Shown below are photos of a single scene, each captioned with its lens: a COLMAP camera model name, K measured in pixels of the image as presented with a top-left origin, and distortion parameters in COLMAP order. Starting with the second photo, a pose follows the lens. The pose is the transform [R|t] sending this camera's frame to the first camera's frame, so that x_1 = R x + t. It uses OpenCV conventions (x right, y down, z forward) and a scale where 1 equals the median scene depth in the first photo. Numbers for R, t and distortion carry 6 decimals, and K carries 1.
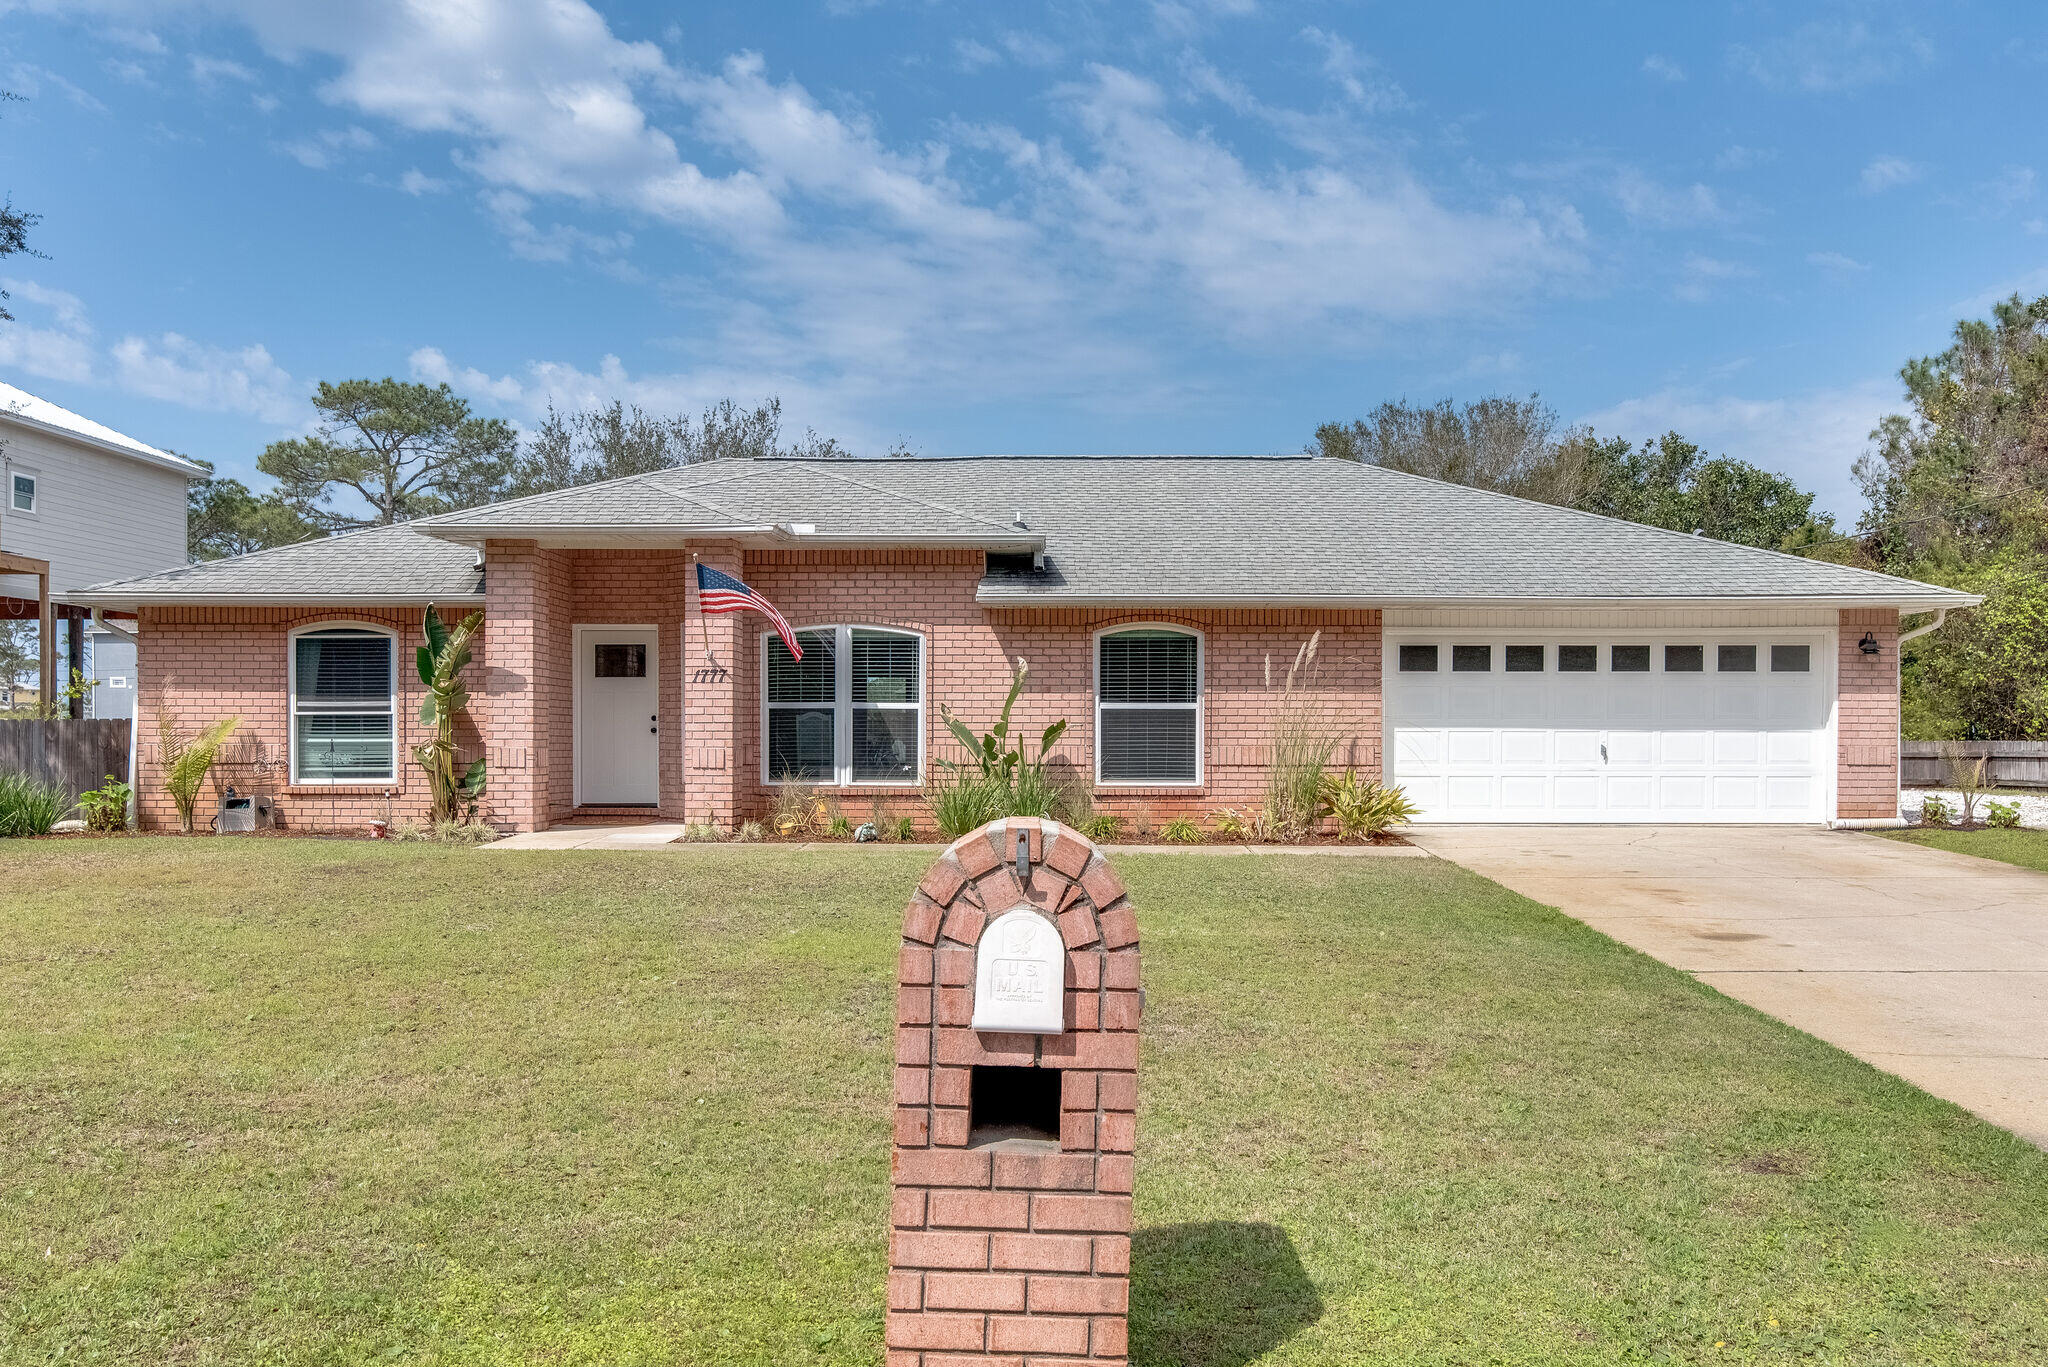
lens RADIAL K [[1587.4, 0, 1100.4], [0, 1587.4, 710.8], [0, 0, 1]] dist [0.009433, -0.013256]
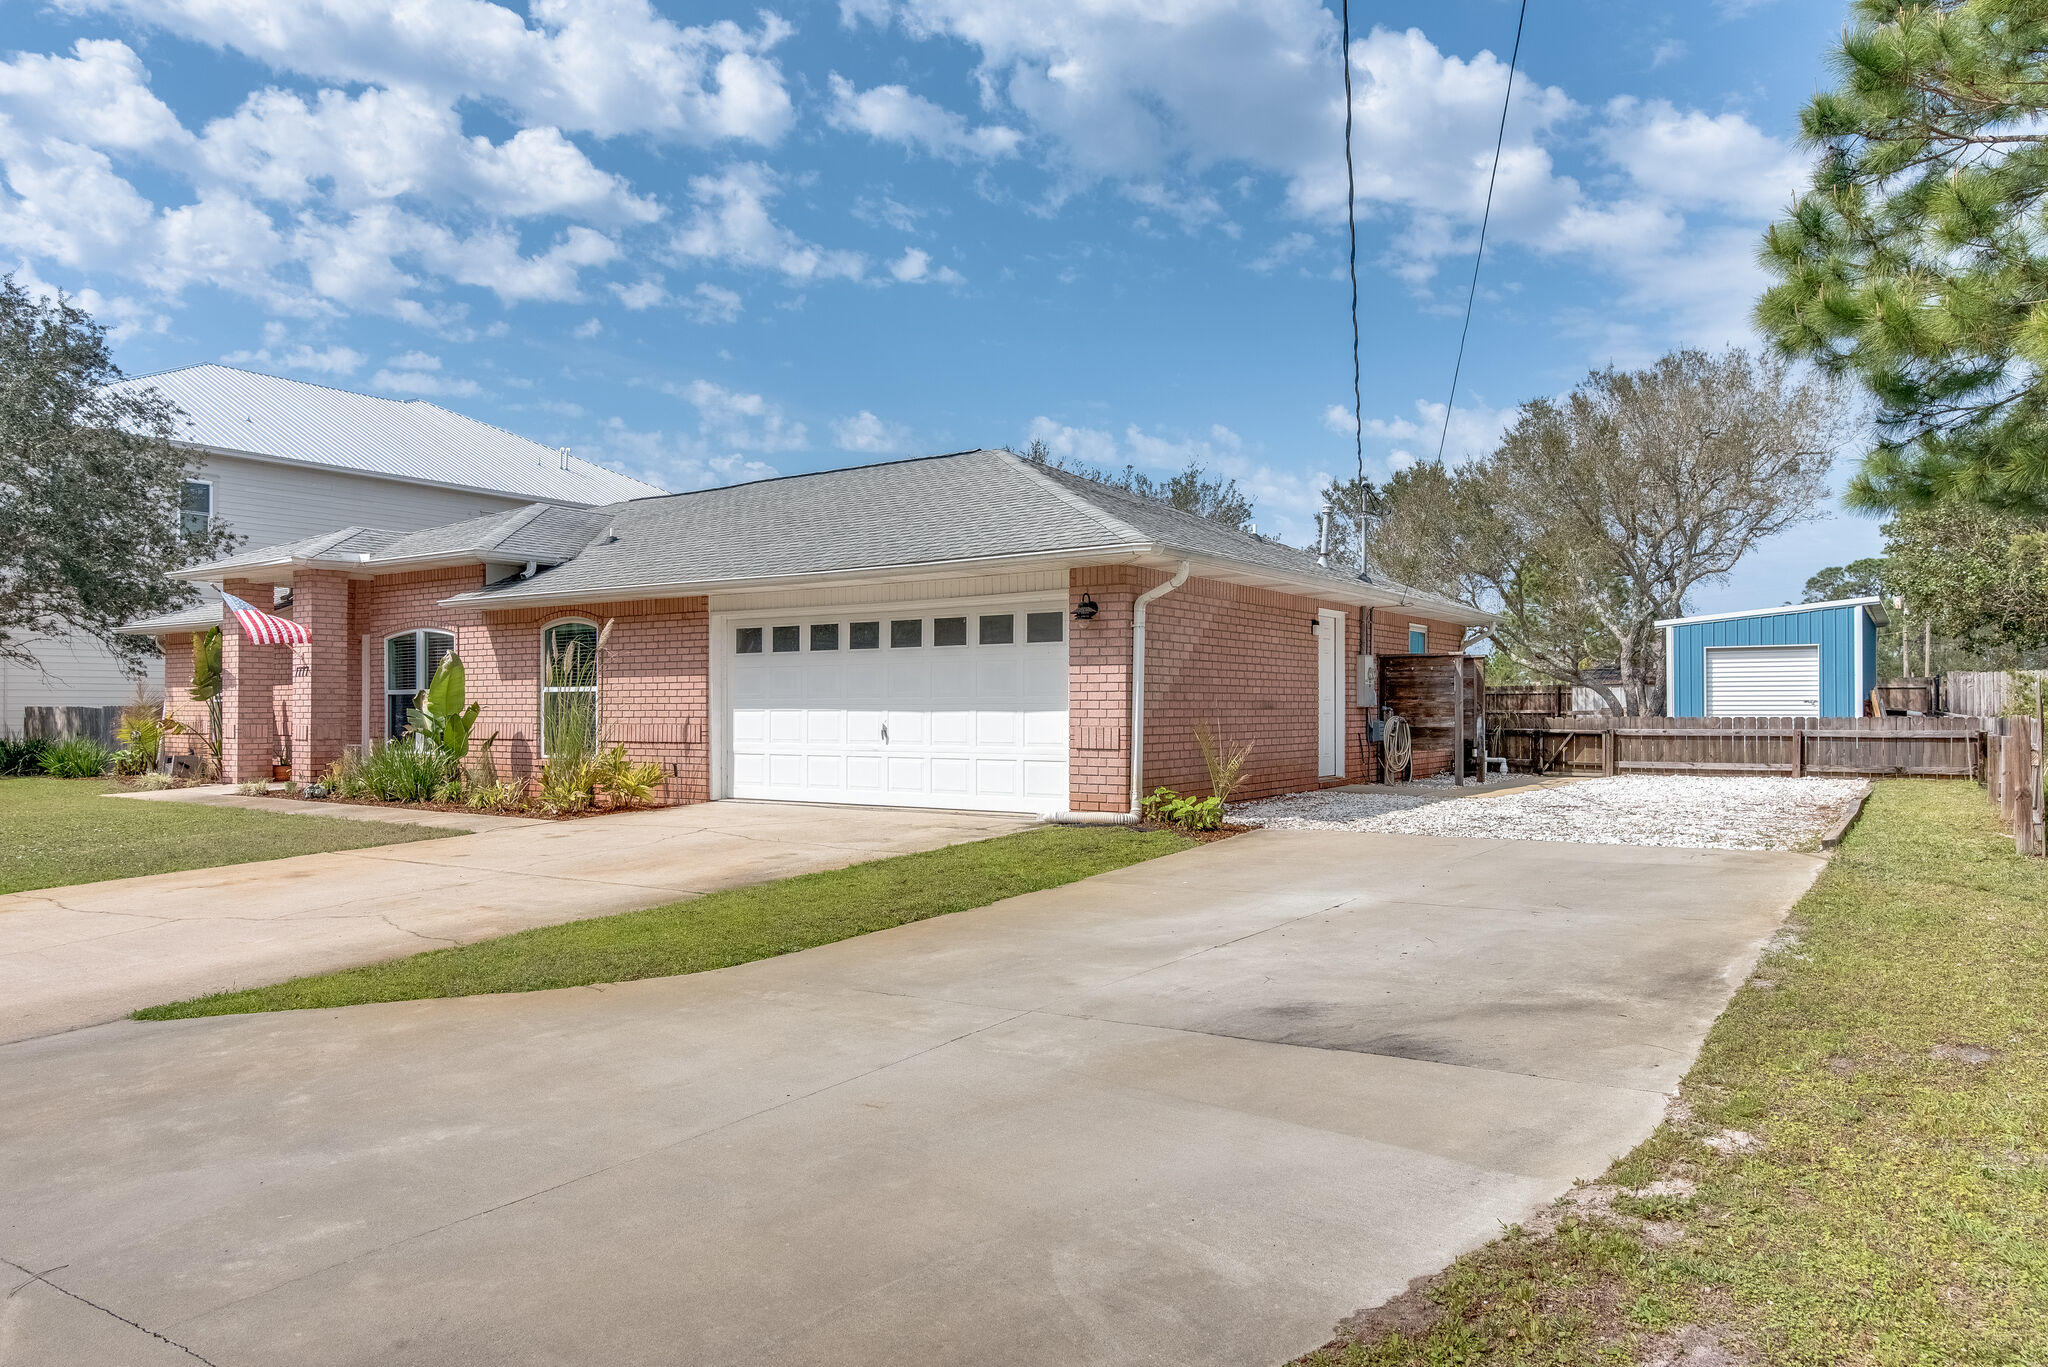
lens RADIAL K [[1445.9, 0, 1016.4], [0, 1445.9, 704.8], [0, 0, 1]] dist [0.010038, -0.008441]
pose [[0.805658, -0.005843, -0.592352, 0.907993], [0.000191, 0.999954, -0.009604, 0.017814], [0.592381, 0.007624, 0.805622, 0.349968]]
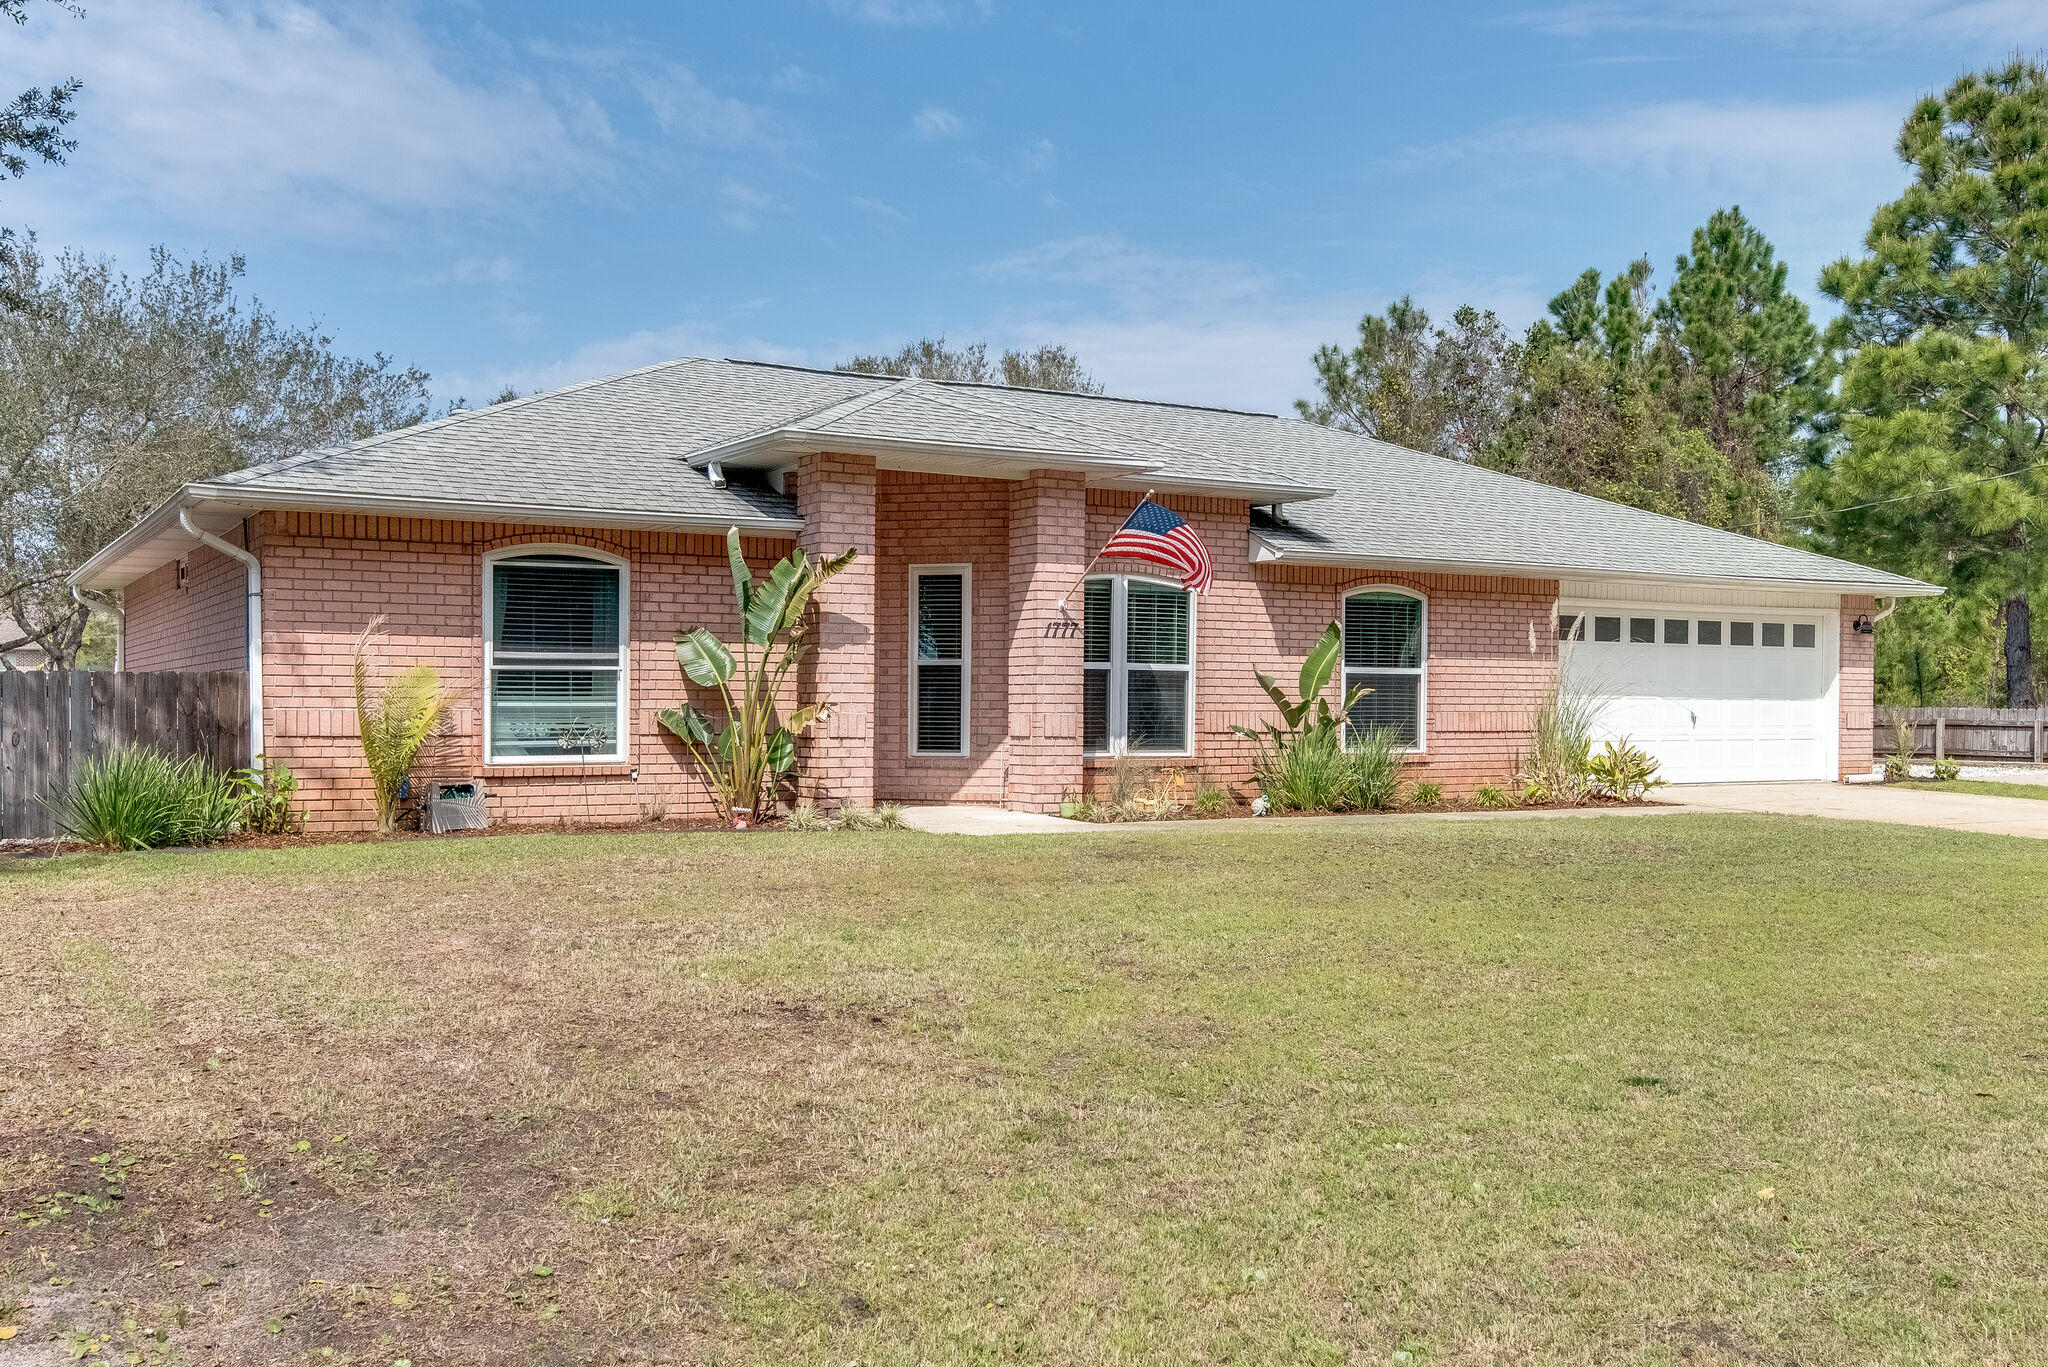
lens RADIAL K [[1864.7, 0, 1037.3], [0, 1864.7, 690.0], [0, 0, 1]] dist [0.010897, 0.000000]
pose [[0.859585, 0.006576, 0.510951, -0.730844], [-0.008240, 0.999966, 0.000993, 0.009147], [-0.510926, -0.005063, 0.859610, 0.131753]]
